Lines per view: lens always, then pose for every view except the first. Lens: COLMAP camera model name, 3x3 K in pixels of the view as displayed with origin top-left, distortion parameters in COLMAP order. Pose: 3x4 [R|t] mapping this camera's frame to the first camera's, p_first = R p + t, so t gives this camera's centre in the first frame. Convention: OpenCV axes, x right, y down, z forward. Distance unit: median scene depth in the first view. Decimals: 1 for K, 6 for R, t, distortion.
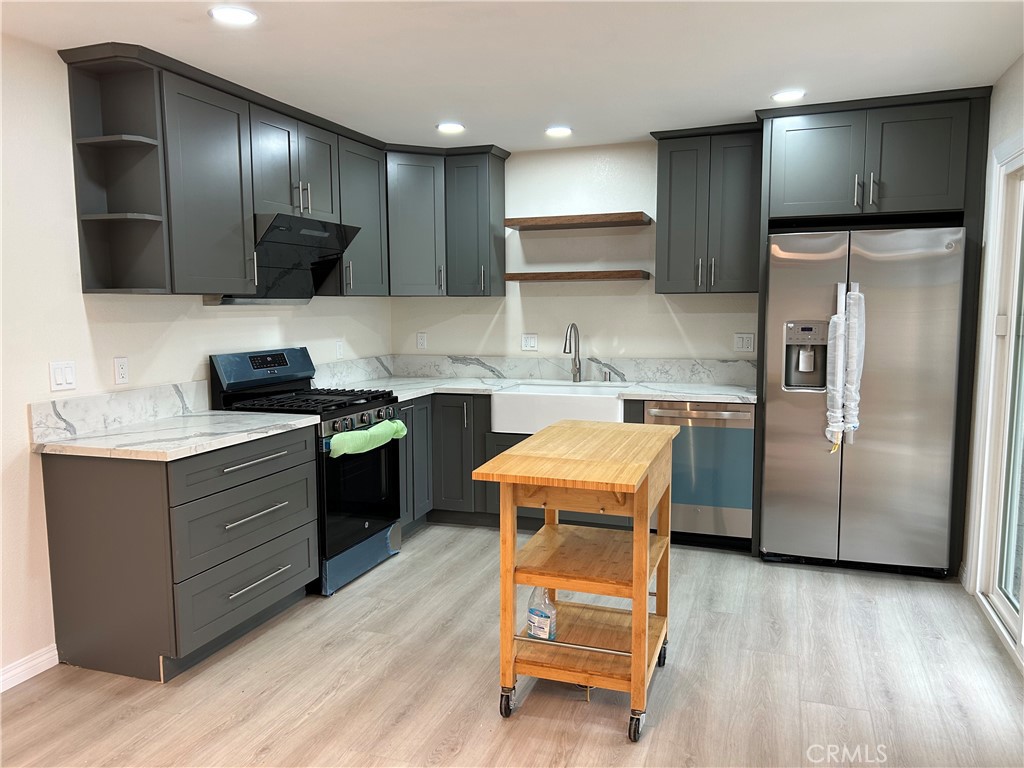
lens RADIAL K [[777.6, 0, 508.9], [0, 777.6, 390.4], [0, 0, 1]] dist [0.021770, 0.003302]
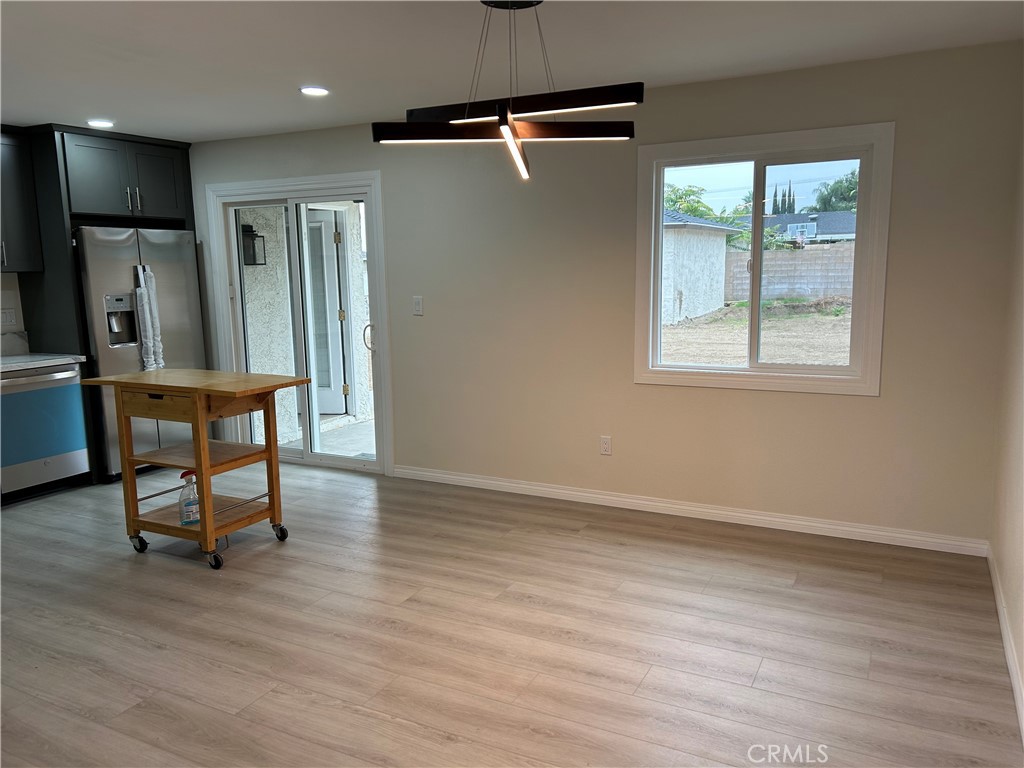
lens RADIAL K [[777.6, 0, 510.5], [0, 777.6, 382.9], [0, 0, 1]] dist [0.021770, 0.003302]
pose [[0.141254, -0.138471, 0.980241, -0.878372], [0.132895, 0.983859, 0.119832, -0.009858], [-0.981013, 0.113343, 0.157376, 0.150735]]
